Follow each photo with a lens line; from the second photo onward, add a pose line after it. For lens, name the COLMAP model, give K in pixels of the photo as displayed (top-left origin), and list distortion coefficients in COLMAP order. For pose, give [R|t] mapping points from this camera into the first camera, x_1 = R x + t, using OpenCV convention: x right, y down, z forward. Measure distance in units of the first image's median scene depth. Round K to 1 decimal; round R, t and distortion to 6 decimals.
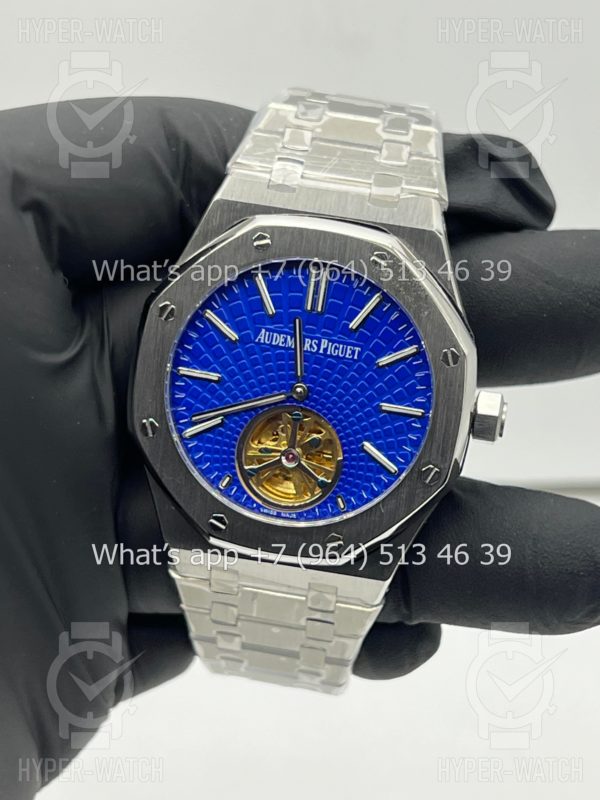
lens RADIAL K [[1948.0, 0, 298.4], [0, 1948.0, 398.0], [0, 0, 1]] dist [0.295525, 0.000000]
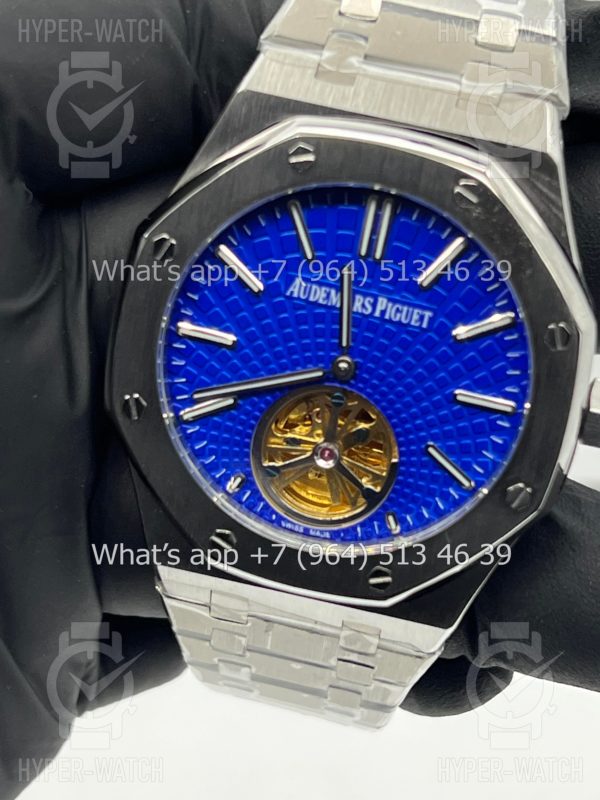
lens RADIAL K [[1948.0, 0, 300.2], [0, 1948.0, 407.9], [0, 0, 1]] dist [0.295525, 0.000000]
pose [[0.998222, 0.054666, -0.023759, 0.002477], [-0.051306, 0.990912, 0.124340, -0.077125], [0.030340, -0.122900, 0.991955, 0.282417]]
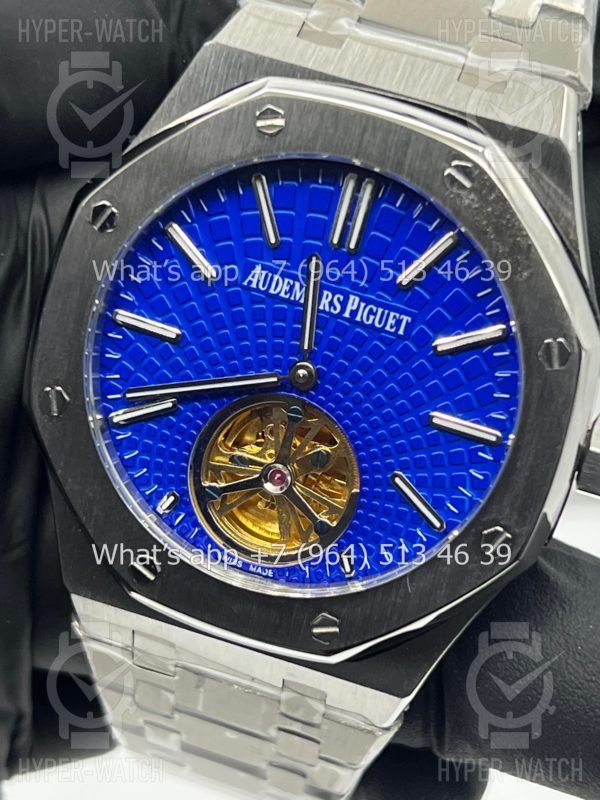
lens RADIAL K [[1948.0, 0, 296.6], [0, 1948.0, 401.8], [0, 0, 1]] dist [0.295525, 0.000000]
pose [[0.988180, 0.133711, -0.074979, 0.045441], [-0.129983, 0.990120, 0.052597, -0.026882], [0.081271, -0.042230, 0.995797, 0.388557]]
